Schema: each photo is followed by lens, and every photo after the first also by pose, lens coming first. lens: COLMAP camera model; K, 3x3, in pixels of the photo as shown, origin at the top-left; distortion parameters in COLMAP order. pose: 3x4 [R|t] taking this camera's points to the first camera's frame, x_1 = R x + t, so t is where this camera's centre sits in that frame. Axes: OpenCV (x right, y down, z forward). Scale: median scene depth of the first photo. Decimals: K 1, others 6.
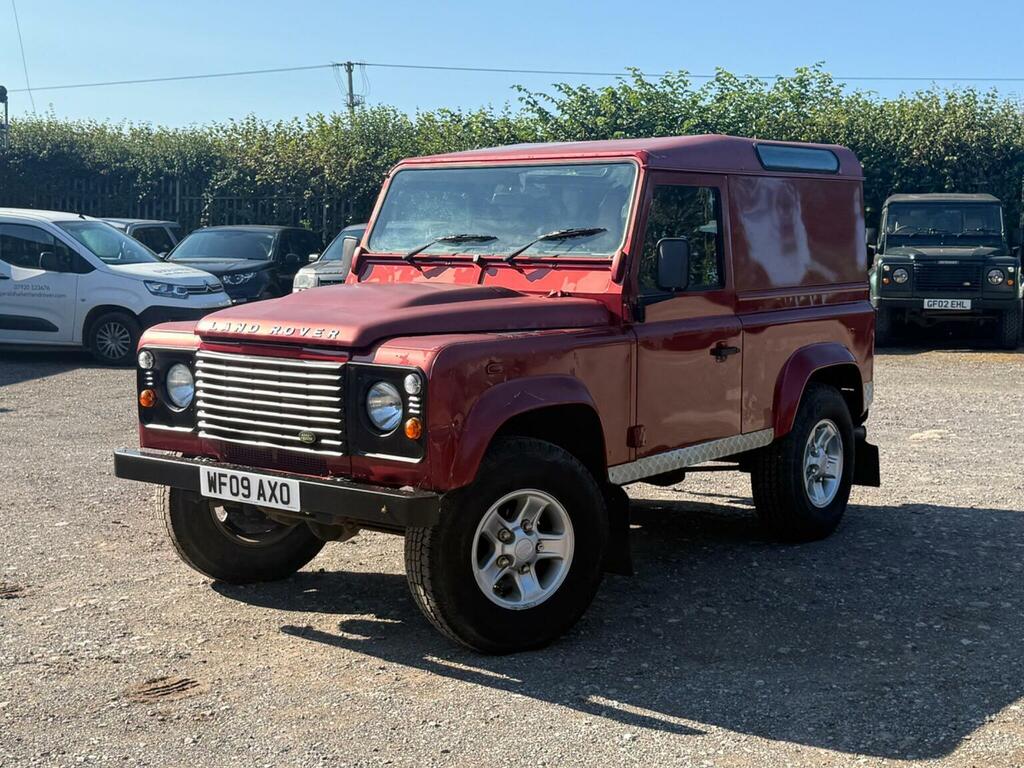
lens RADIAL K [[1403.9, 0, 457.0], [0, 1403.9, 377.9], [0, 0, 1]] dist [0.190041, -0.122169]
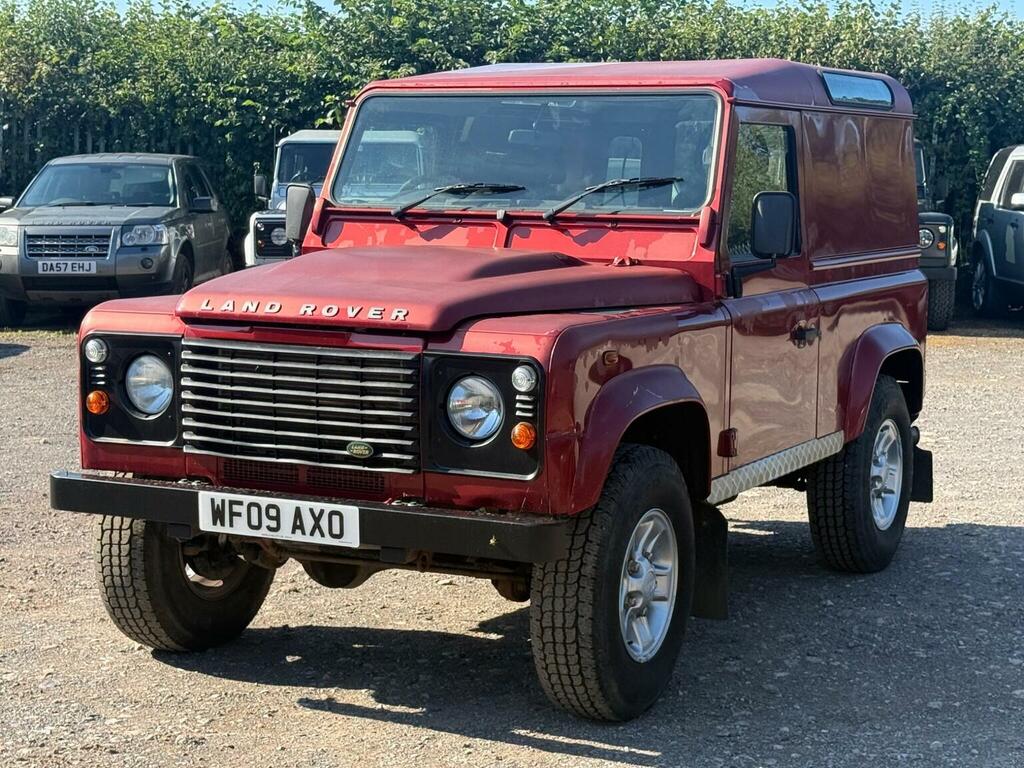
lens RADIAL K [[1956.8, 0, 457.7], [0, 1956.8, 386.0], [0, 0, 1]] dist [0.179351, 0.298844]
pose [[0.981255, -0.010298, 0.192440, -0.231340], [0.008934, 0.999928, 0.007953, -0.000561], [-0.192509, -0.006085, 0.981276, -0.046814]]
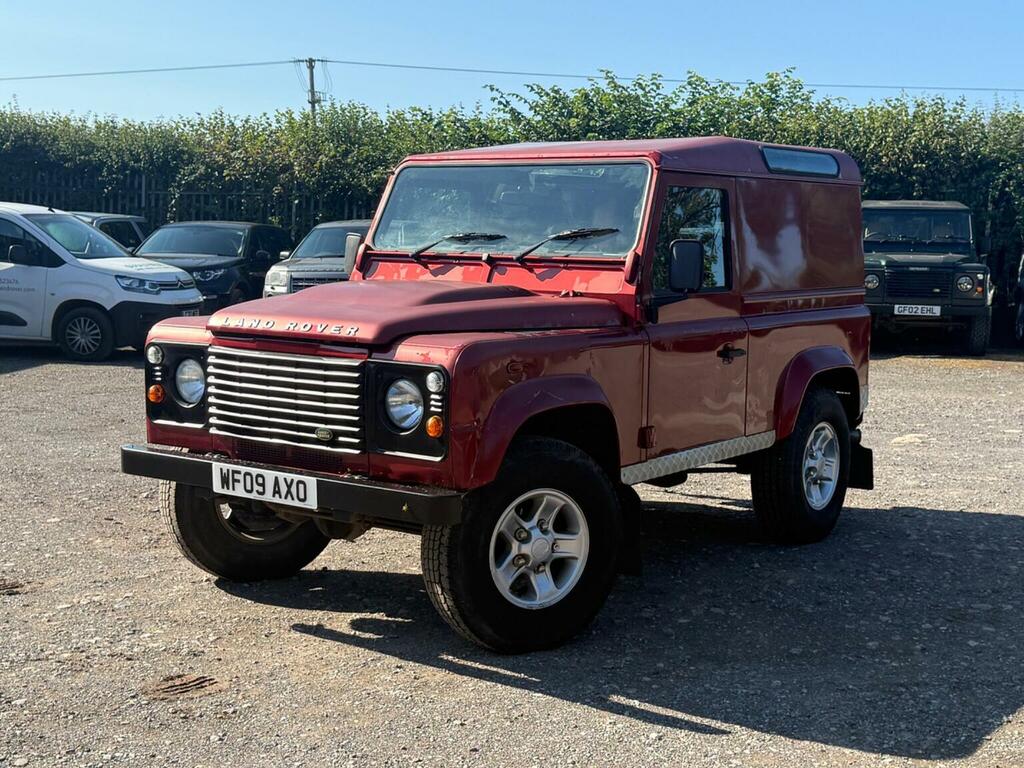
lens RADIAL K [[1408.6, 0, 458.8], [0, 1408.6, 385.8], [0, 0, 1]] dist [0.189034, -0.113361]
pose [[0.999341, 0.010957, 0.034601, -0.041385], [-0.011128, 0.999927, 0.004742, 0.001875], [-0.034546, -0.005124, 0.999390, 0.001383]]
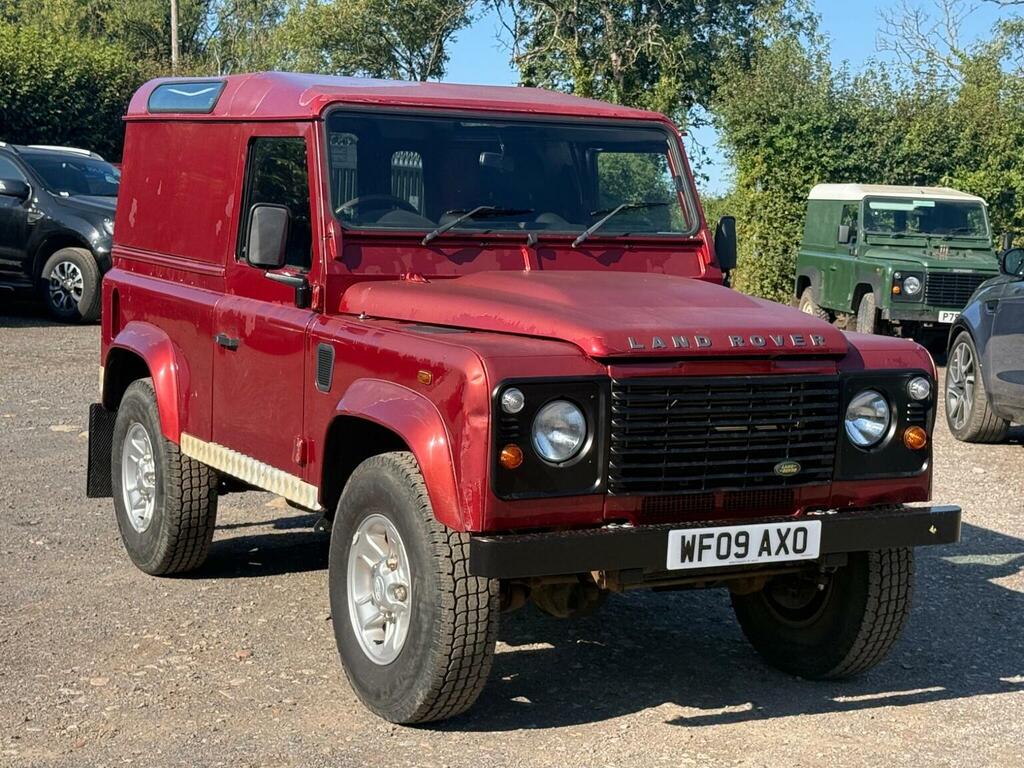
lens RADIAL K [[2013.4, 0, 525.8], [0, 2013.4, 380.6], [0, 0, 1]] dist [0.169459, -0.037104]
pose [[0.372079, -0.084463, 0.924350, -1.112231], [0.063698, 0.995827, 0.065353, -0.085334], [-0.926013, 0.034563, 0.375906, 0.624752]]
